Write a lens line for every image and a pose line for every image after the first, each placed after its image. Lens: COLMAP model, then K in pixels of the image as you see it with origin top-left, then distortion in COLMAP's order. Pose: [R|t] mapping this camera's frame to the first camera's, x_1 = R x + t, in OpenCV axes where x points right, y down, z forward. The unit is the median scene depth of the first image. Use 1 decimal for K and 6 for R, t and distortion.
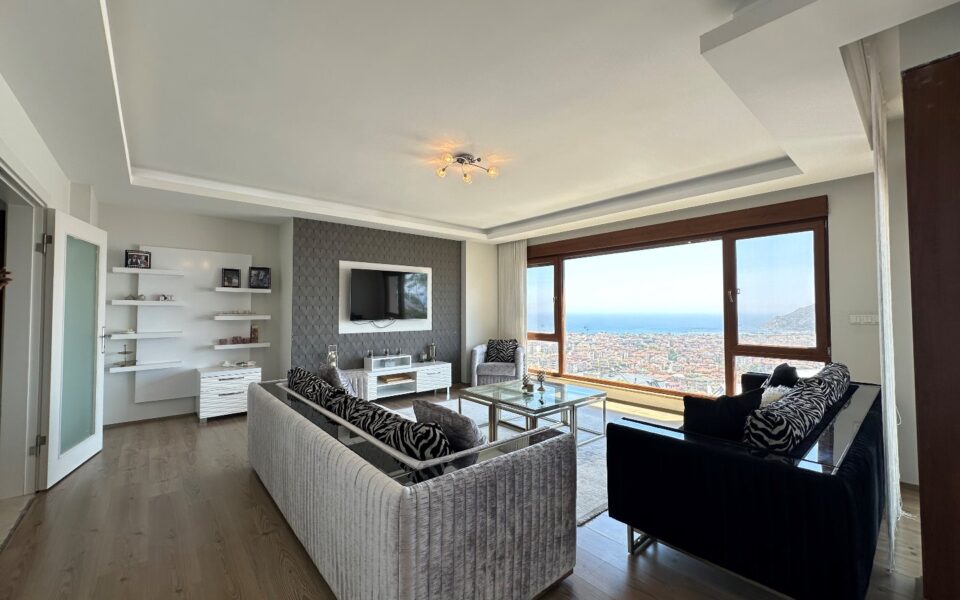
lens RADIAL K [[379.1, 0, 480.5], [0, 379.1, 301.7], [0, 0, 1]] dist [-0.001721, -0.000396]
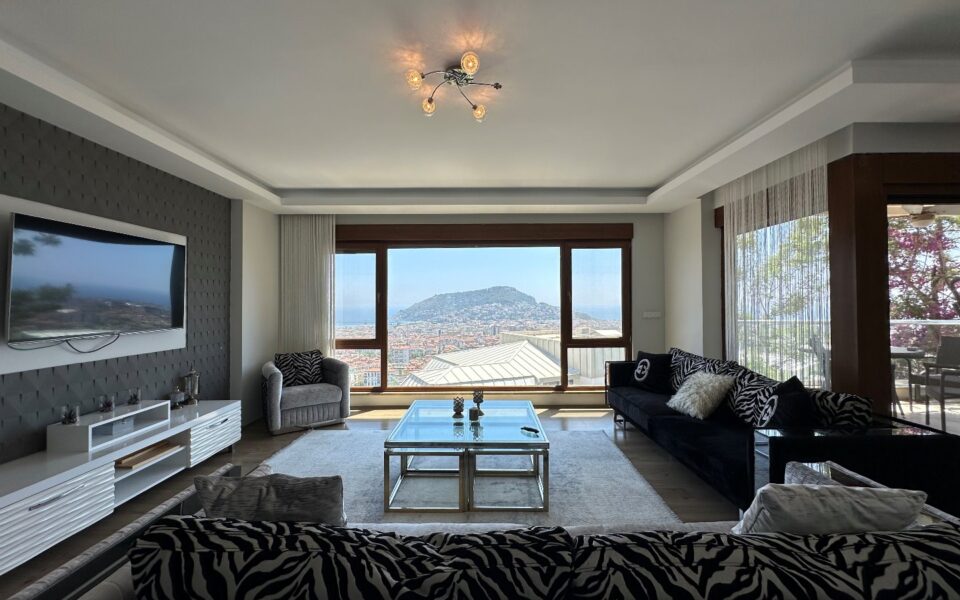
lens RADIAL K [[379.1, 0, 480.5], [0, 379.1, 298.1], [0, 0, 1]] dist [-0.001721, -0.000396]
pose [[0.654020, 0.011205, 0.756394, -0.296022], [-0.013459, 0.999904, -0.003175, -0.002223], [-0.756357, -0.008104, 0.654108, 0.337832]]
